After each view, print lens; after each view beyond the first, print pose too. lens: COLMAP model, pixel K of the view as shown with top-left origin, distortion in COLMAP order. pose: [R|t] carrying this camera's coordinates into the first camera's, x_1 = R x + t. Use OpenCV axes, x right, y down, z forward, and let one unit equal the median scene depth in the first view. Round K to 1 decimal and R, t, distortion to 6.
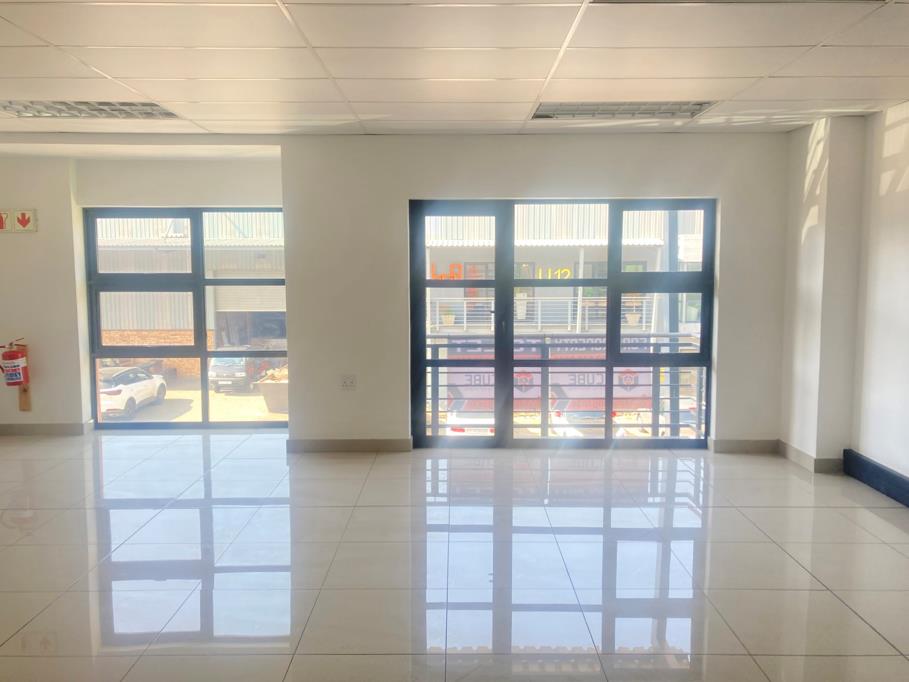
lens RADIAL K [[758.0, 0, 454.5], [0, 758.0, 341.0], [0, 0, 1]] dist [0.009511, -0.003560]
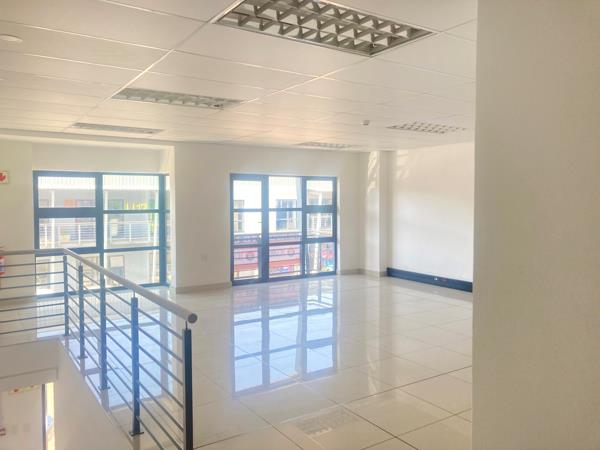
lens RADIAL K [[483.6, 0, 300.0], [0, 483.6, 225.0], [0, 0, 1]] dist [-0.000429, -0.002608]
pose [[0.824899, -0.029231, 0.564524, -0.677610], [0.058043, 0.997764, -0.033150, 0.023534], [-0.562293, 0.060112, 0.824751, -0.271575]]
